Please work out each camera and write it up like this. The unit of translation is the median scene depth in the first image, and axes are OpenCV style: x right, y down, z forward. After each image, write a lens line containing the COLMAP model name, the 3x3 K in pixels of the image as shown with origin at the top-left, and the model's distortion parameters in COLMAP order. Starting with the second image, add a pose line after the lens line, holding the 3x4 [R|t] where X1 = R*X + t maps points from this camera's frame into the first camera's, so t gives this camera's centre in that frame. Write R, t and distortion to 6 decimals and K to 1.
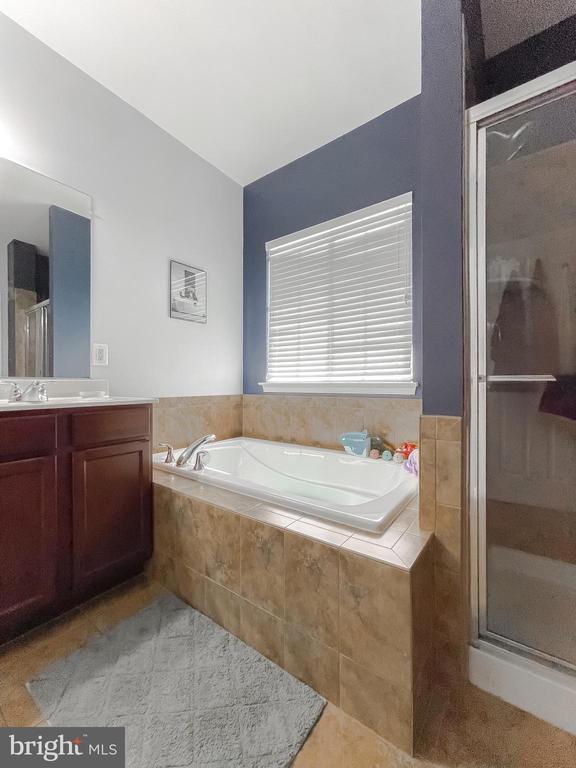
lens RADIAL K [[314.3, 0, 285.2], [0, 314.3, 380.3], [0, 0, 1]] dist [-0.004602, 0.001750]
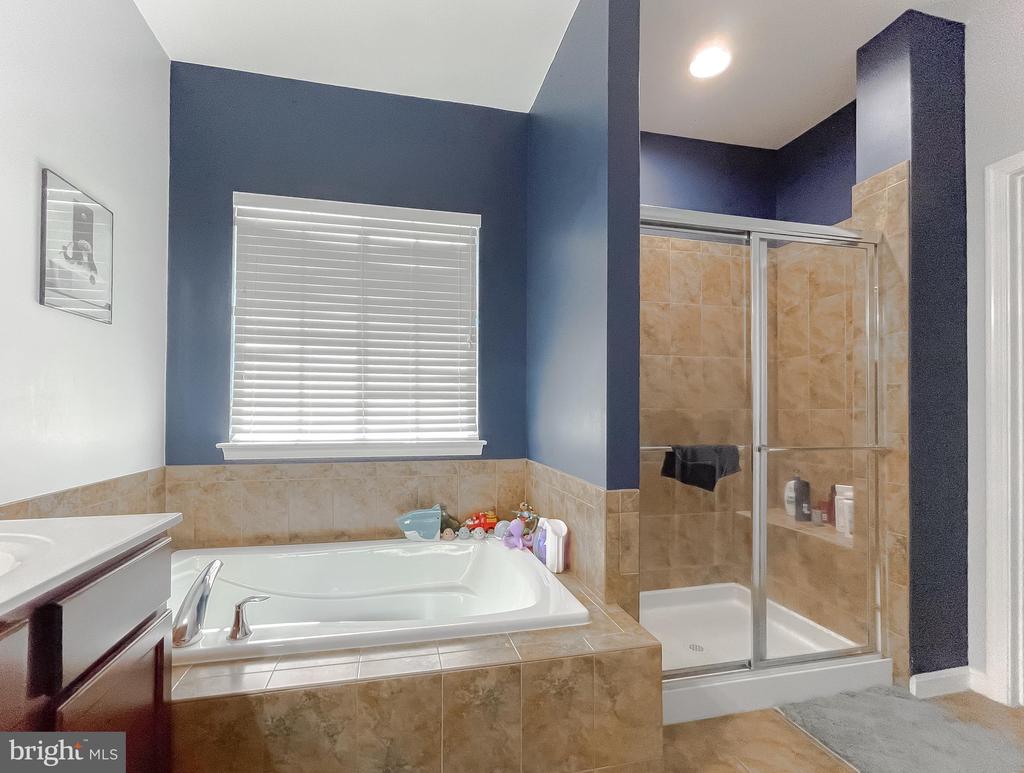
lens RADIAL K [[441.7, 0, 487.6], [0, 441.7, 410.1], [0, 0, 1]] dist [0.001019, -0.001586]
pose [[0.657508, 0.006924, 0.753416, -0.555444], [-0.012083, 0.999926, 0.001355, -0.090123], [-0.753351, -0.009994, 0.657543, 0.227056]]
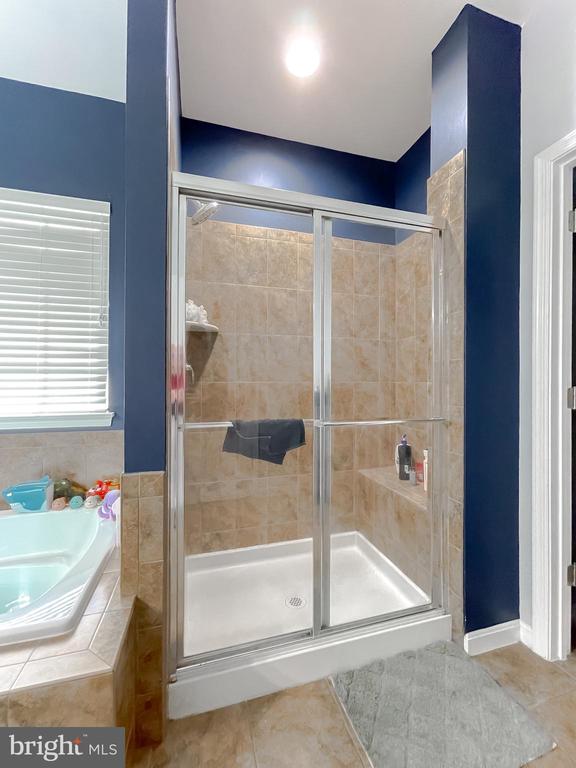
lens RADIAL K [[314.3, 0, 287.3], [0, 314.3, 382.4], [0, 0, 1]] dist [-0.004602, 0.001750]
pose [[0.607830, -0.000658, 0.794067, -0.004882], [-0.010133, 0.999912, 0.008585, -0.109264], [-0.794003, -0.013265, 0.607770, 0.035044]]
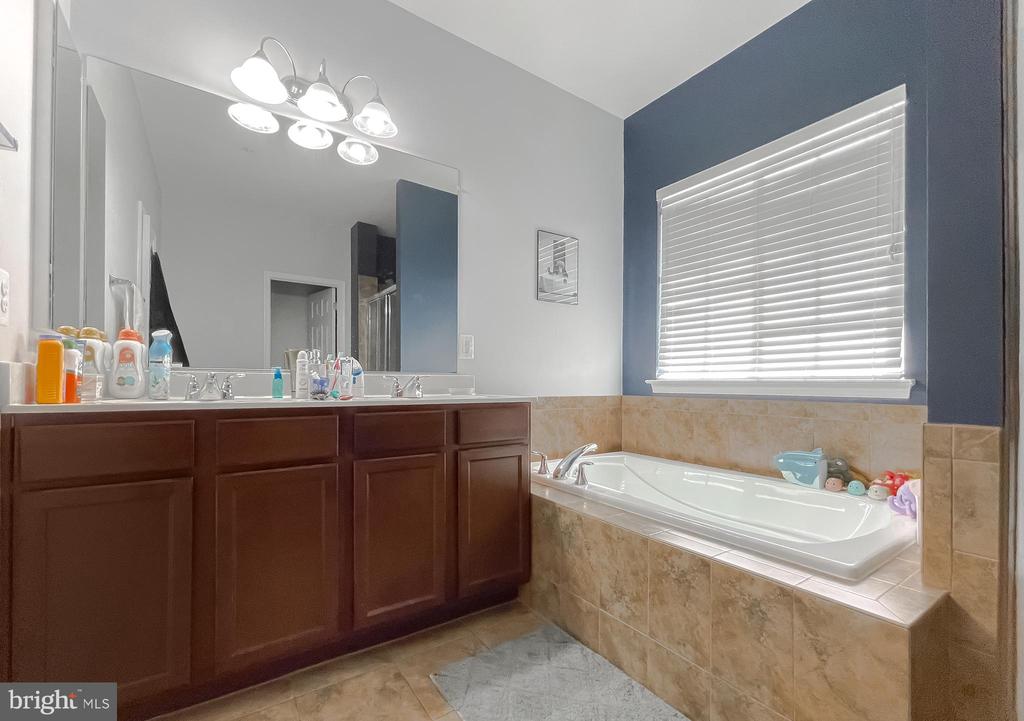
lens RADIAL K [[440.6, 0, 505.3], [0, 440.6, 379.8], [0, 0, 1]] dist [-0.002483, 0.000119]
pose [[0.942493, 0.003898, -0.334204, -0.079008], [-0.003248, 0.999992, 0.002505, 0.008768], [0.334211, -0.001276, 0.942497, -0.151546]]
